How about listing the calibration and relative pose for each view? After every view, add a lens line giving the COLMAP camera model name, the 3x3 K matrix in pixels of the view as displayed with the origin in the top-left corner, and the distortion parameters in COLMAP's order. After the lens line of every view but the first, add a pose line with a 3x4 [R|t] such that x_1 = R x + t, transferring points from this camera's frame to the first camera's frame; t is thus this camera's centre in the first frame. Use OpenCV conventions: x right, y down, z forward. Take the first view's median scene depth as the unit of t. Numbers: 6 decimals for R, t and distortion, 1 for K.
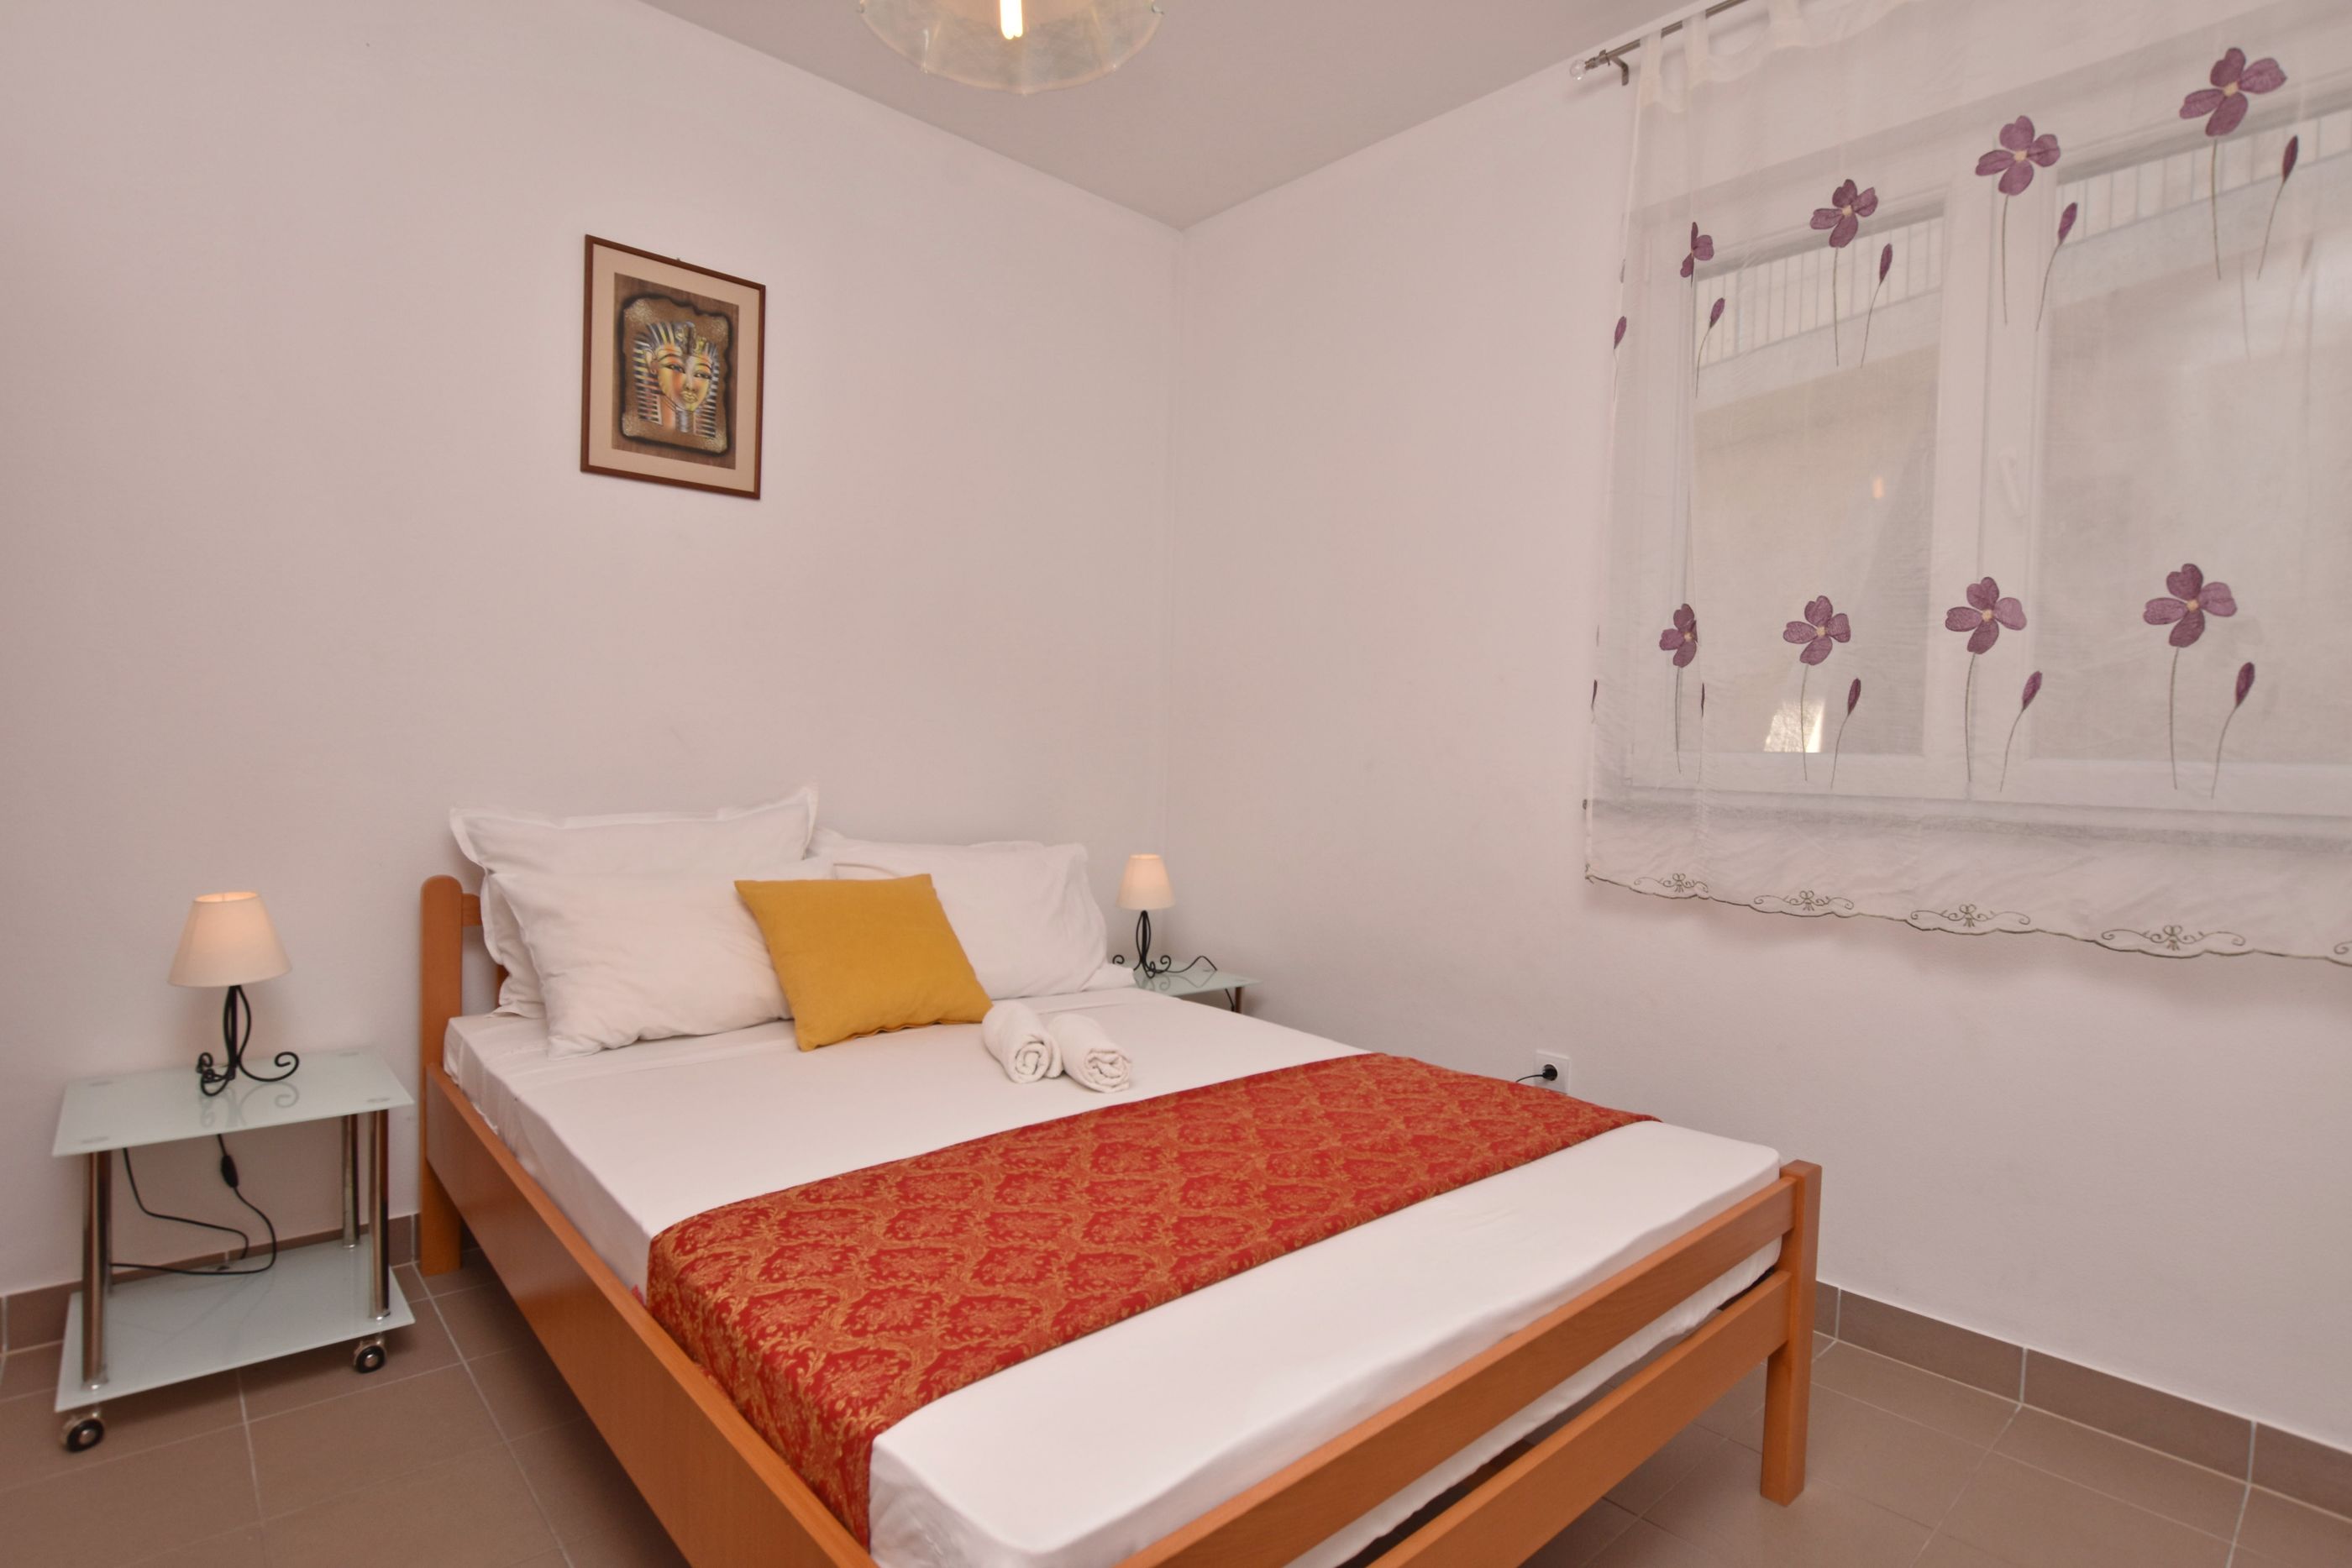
lens RADIAL K [[1161.1, 0, 1176.0], [0, 1161.1, 784.0], [0, 0, 1]] dist [-0.017235, -0.000562]
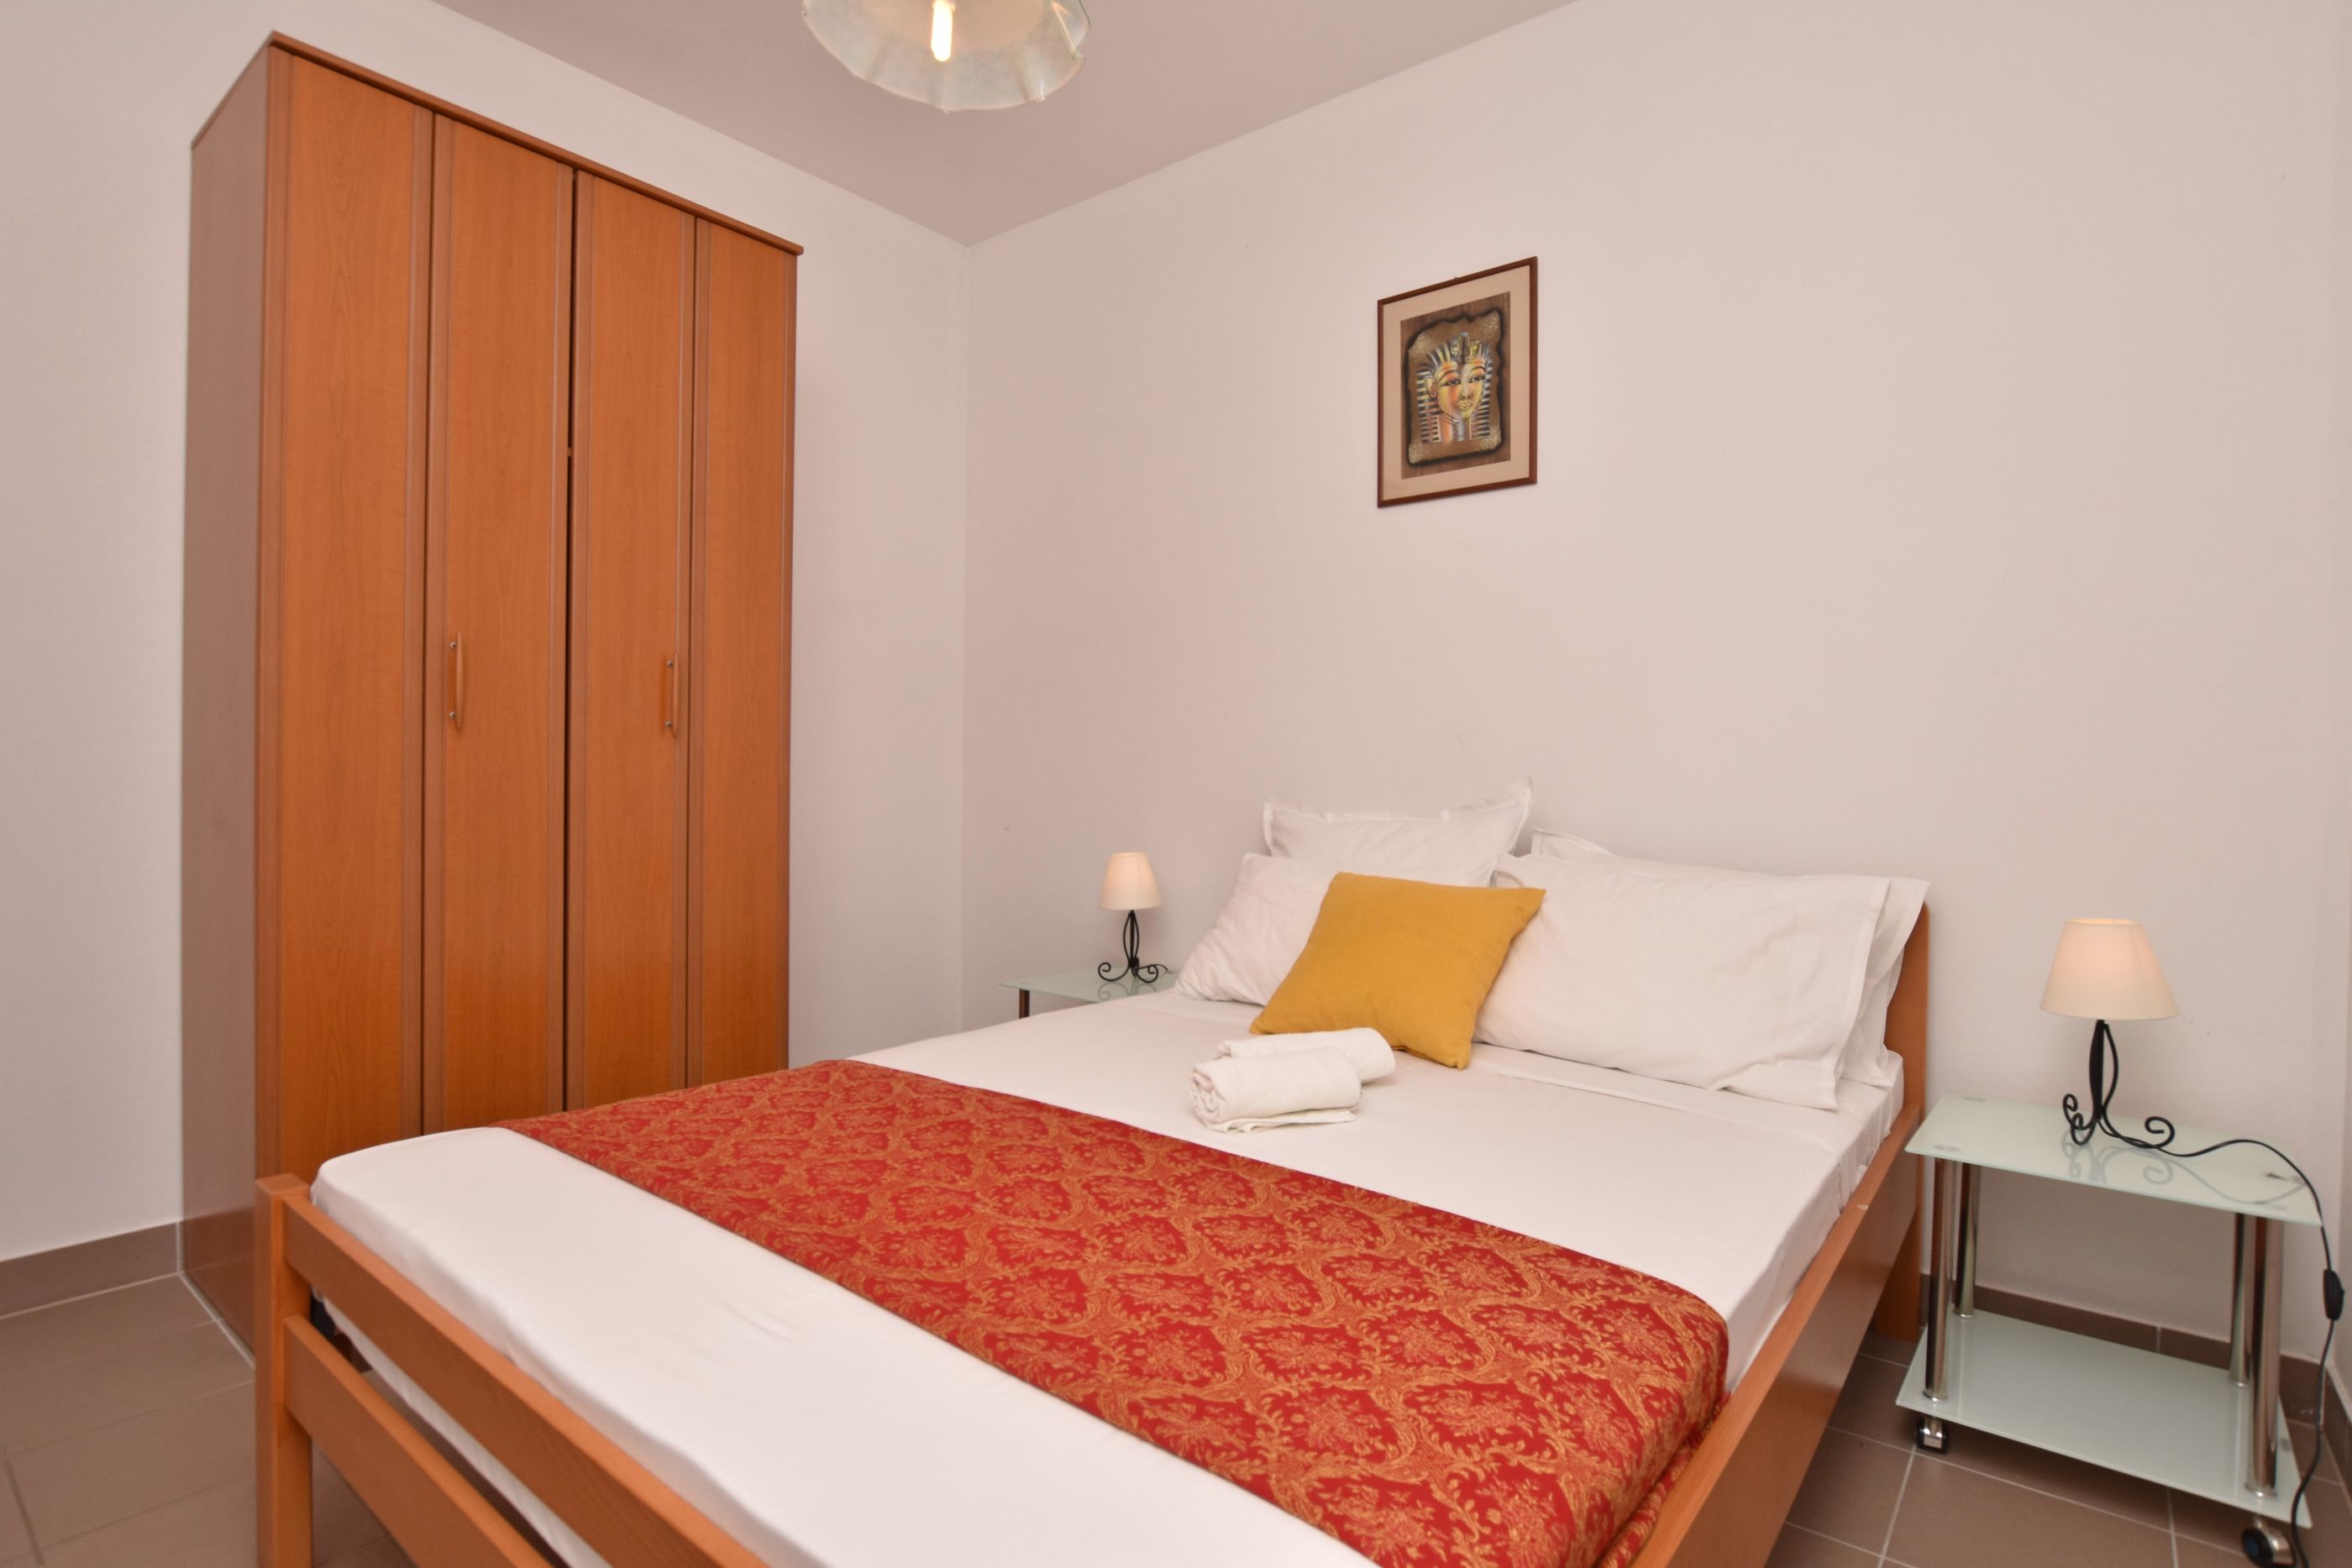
lens RADIAL K [[1243.2, 0, 1179.8], [0, 1243.2, 735.4], [0, 0, 1]] dist [0.014847, -0.000599]
pose [[0.134291, -0.042158, -0.990045, 0.619555], [-0.027167, 0.998562, -0.046206, 0.012668], [0.990570, 0.033101, 0.132952, 0.617374]]
